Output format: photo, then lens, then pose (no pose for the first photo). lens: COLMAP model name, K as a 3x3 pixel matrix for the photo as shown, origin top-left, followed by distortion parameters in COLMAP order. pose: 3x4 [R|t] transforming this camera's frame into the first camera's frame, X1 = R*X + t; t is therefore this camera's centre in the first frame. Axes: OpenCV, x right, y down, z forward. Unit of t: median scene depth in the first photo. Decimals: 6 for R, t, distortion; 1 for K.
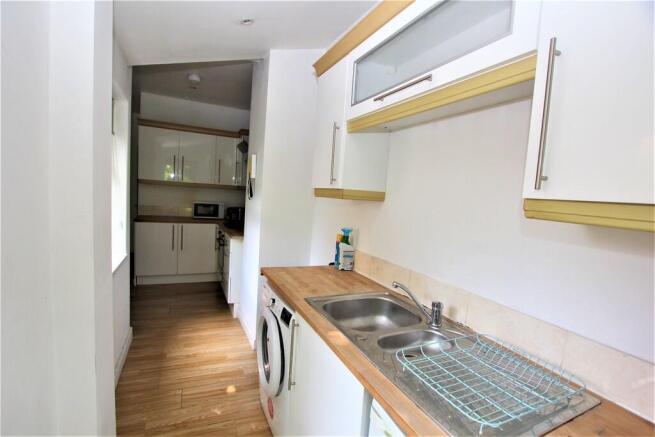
lens RADIAL K [[298.2, 0, 323.4], [0, 298.2, 220.2], [0, 0, 1]] dist [-0.025598, 0.000800]
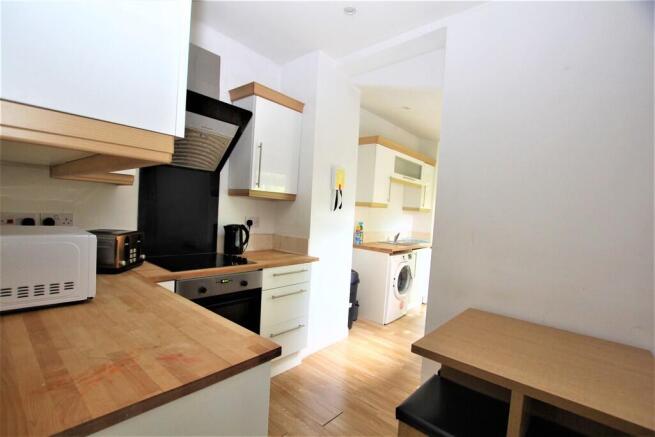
lens RADIAL K [[298.2, 0, 323.4], [0, 298.2, 220.2], [0, 0, 1]] dist [-0.025598, 0.000800]
pose [[-0.391554, -0.141541, 0.909204, -1.714730], [-0.020125, 0.989179, 0.145324, -0.273238], [-0.919935, 0.038604, -0.390166, 2.162449]]
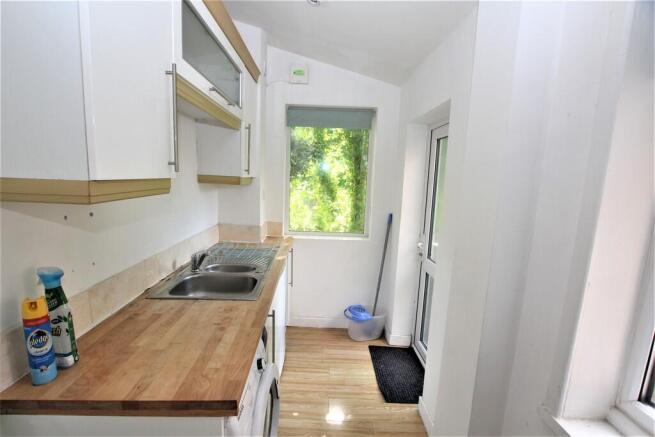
lens RADIAL K [[298.2, 0, 323.4], [0, 298.2, 220.2], [0, 0, 1]] dist [-0.025598, 0.000800]
pose [[-0.912316, -0.150013, 0.381019, -0.438133], [-0.047642, 0.963046, 0.265090, -0.174744], [-0.406705, 0.223693, -0.885749, 1.295792]]
